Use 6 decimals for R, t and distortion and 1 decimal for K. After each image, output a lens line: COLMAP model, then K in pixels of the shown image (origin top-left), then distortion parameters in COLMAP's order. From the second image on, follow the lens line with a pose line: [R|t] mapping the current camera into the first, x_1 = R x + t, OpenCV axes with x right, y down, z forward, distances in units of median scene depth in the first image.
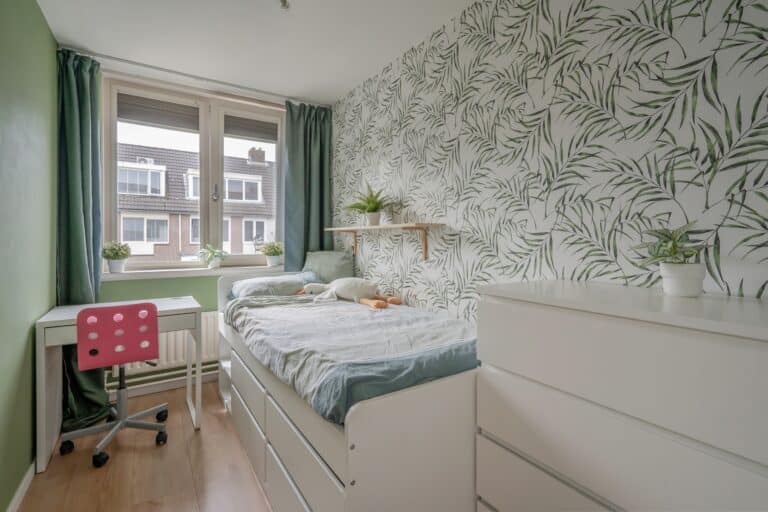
lens RADIAL K [[362.3, 0, 384.9], [0, 362.3, 239.1], [0, 0, 1]] dist [-0.002771, 0.000257]
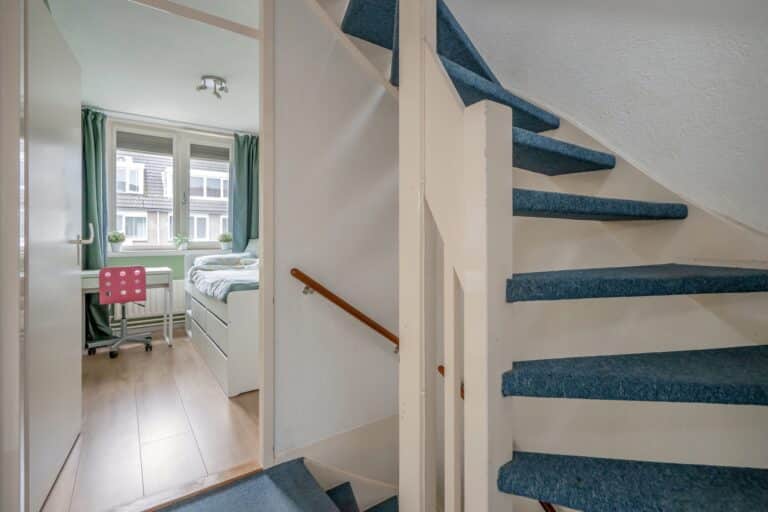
lens RADIAL K [[362.3, 0, 370.0], [0, 362.3, 232.9], [0, 0, 1]] dist [-0.002771, 0.000257]
pose [[0.999895, -0.002193, 0.014334, 0.301376], [0.002316, 0.999960, -0.008604, 0.029825], [-0.014315, 0.008637, 0.999860, -0.539521]]
